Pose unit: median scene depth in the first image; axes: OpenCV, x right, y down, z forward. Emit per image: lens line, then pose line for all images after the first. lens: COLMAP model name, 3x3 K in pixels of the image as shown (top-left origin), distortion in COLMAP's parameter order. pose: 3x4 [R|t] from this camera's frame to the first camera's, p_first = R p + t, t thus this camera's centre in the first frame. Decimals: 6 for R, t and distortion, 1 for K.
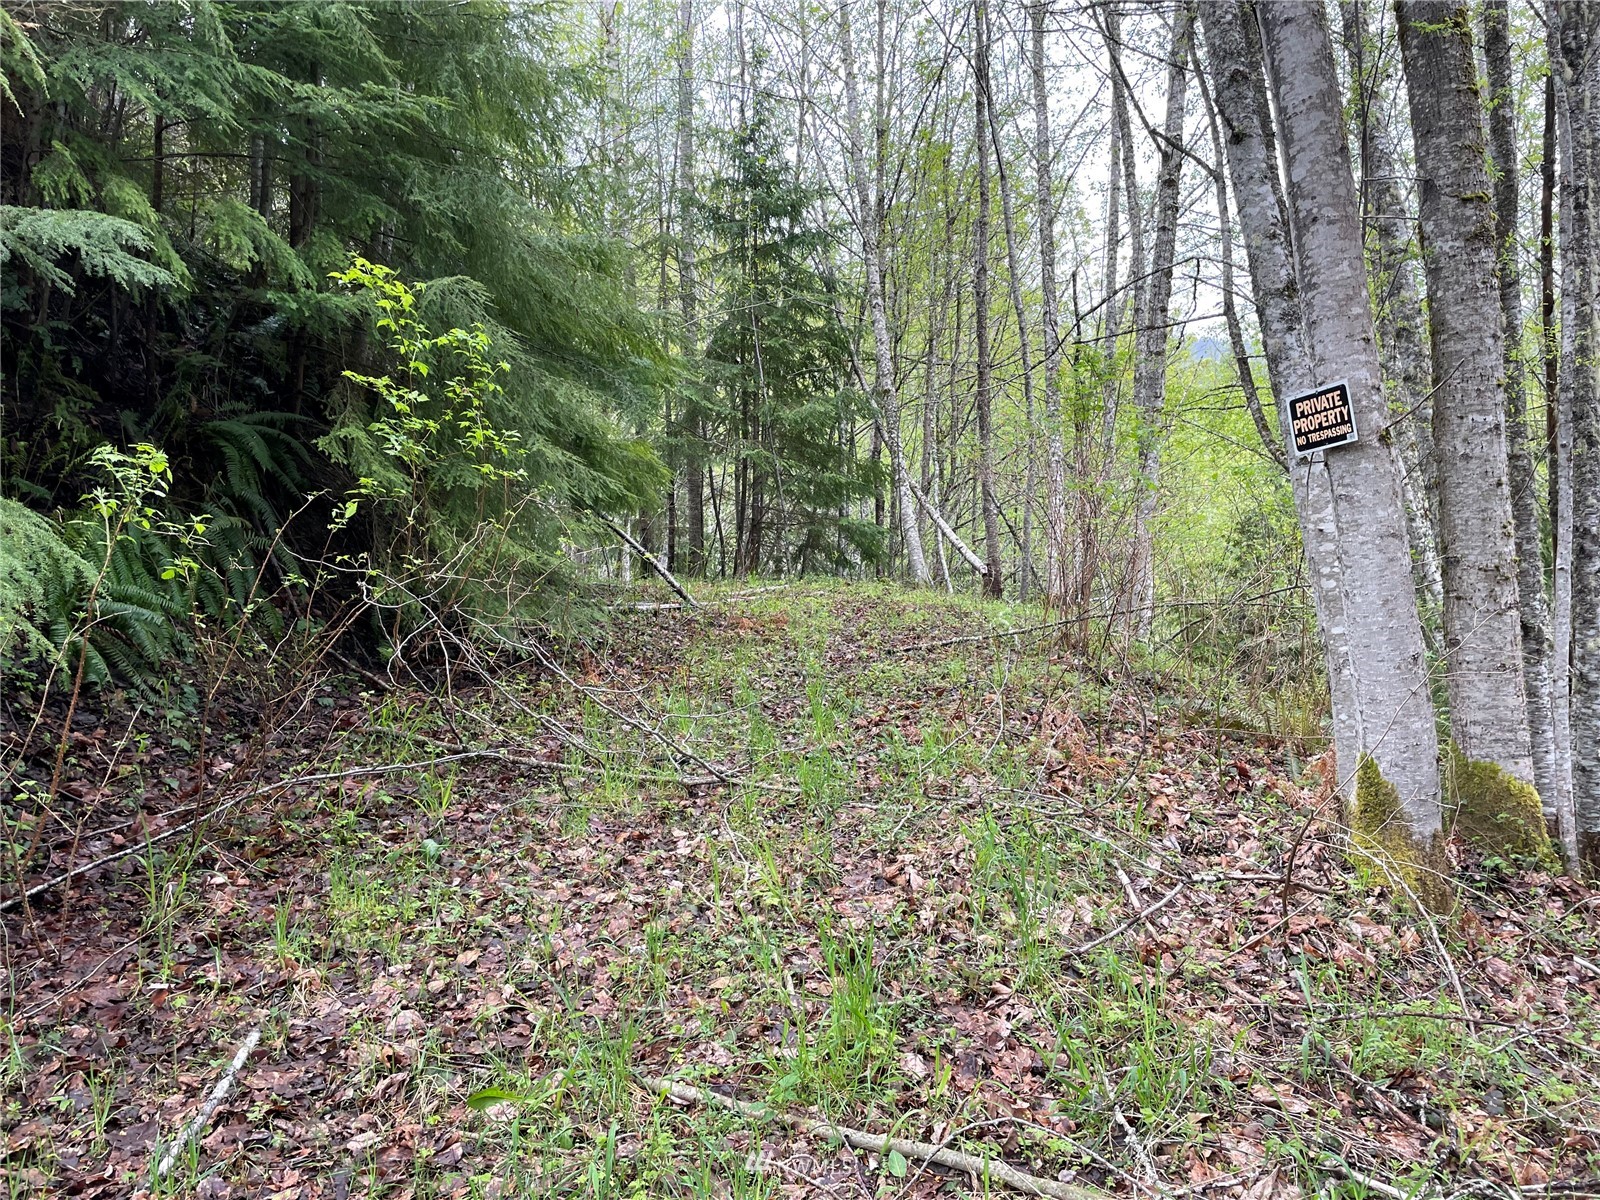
lens RADIAL K [[1216.7, 0, 799.9], [0, 1216.7, 599.2], [0, 0, 1]] dist [0.036448, 0.000554]
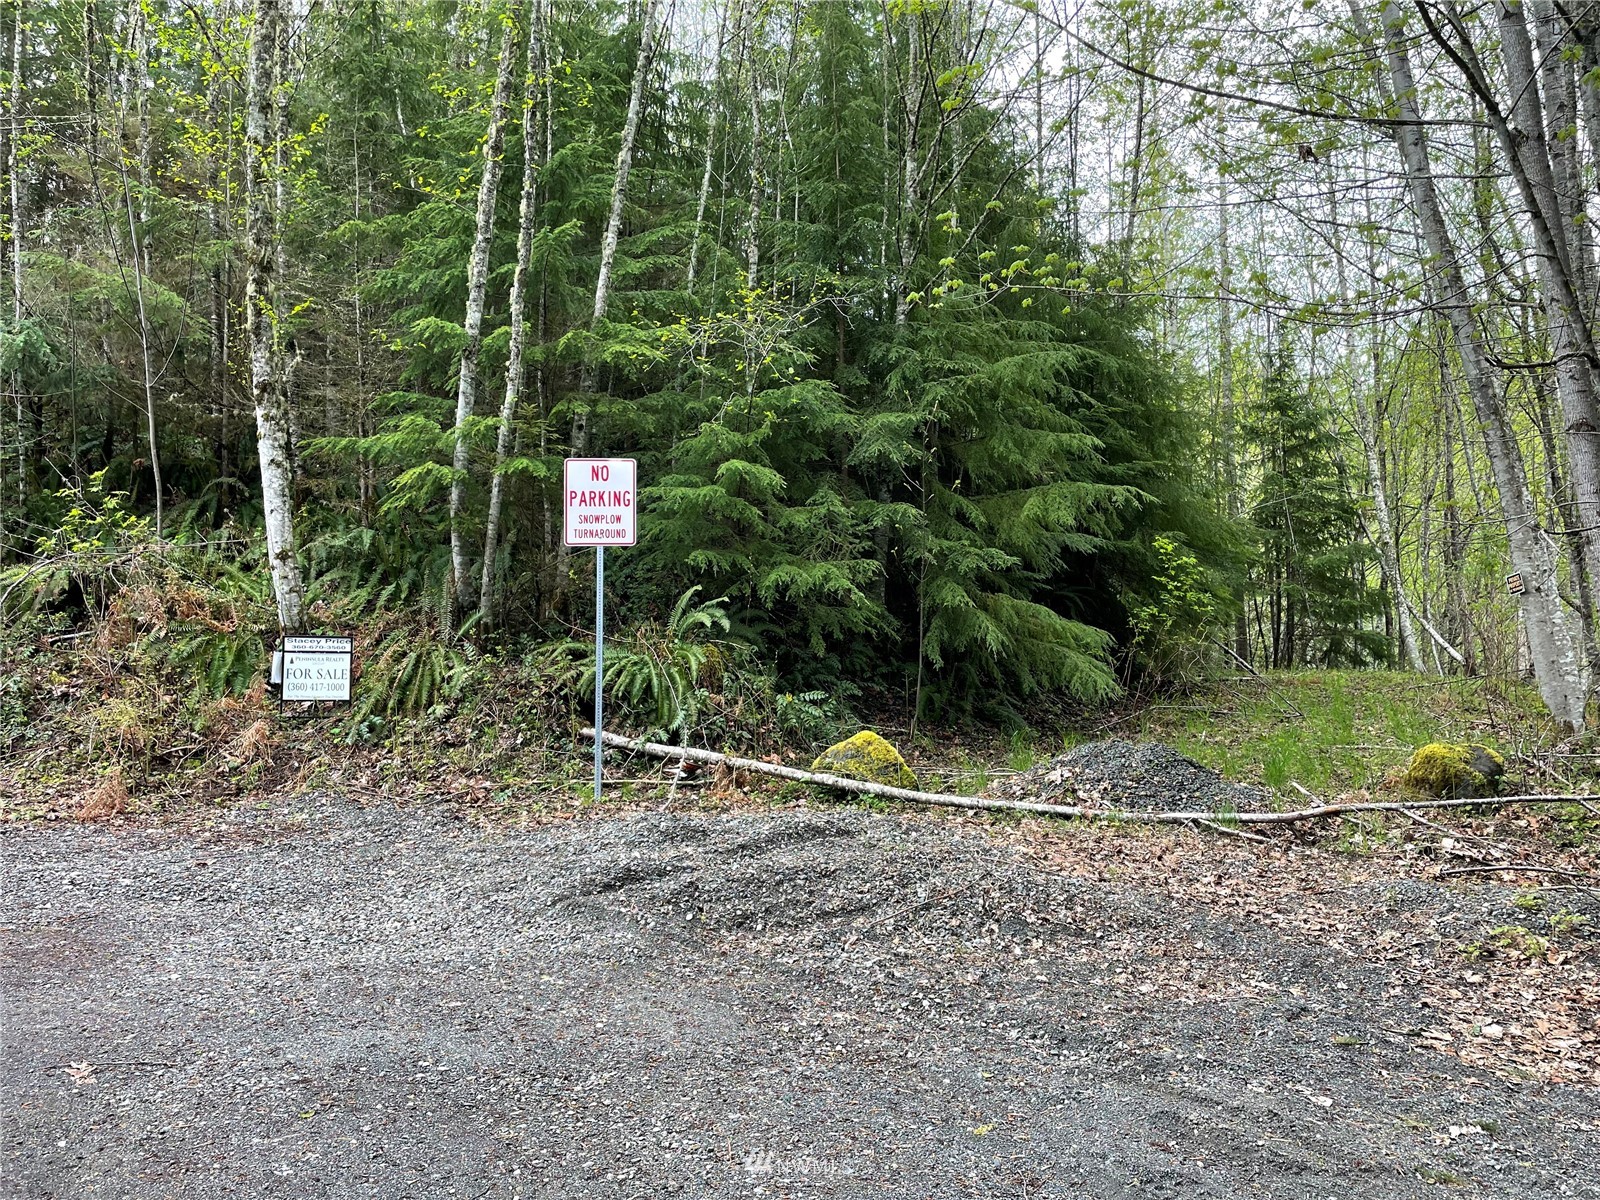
lens RADIAL K [[1216.7, 0, 796.2], [0, 1216.7, 598.8], [0, 0, 1]] dist [0.036448, 0.000554]
pose [[0.919887, -0.036767, -0.390457, -0.007586], [-0.004746, 0.994479, -0.104826, 0.050418], [0.392155, 0.098282, 0.914634, -0.577130]]
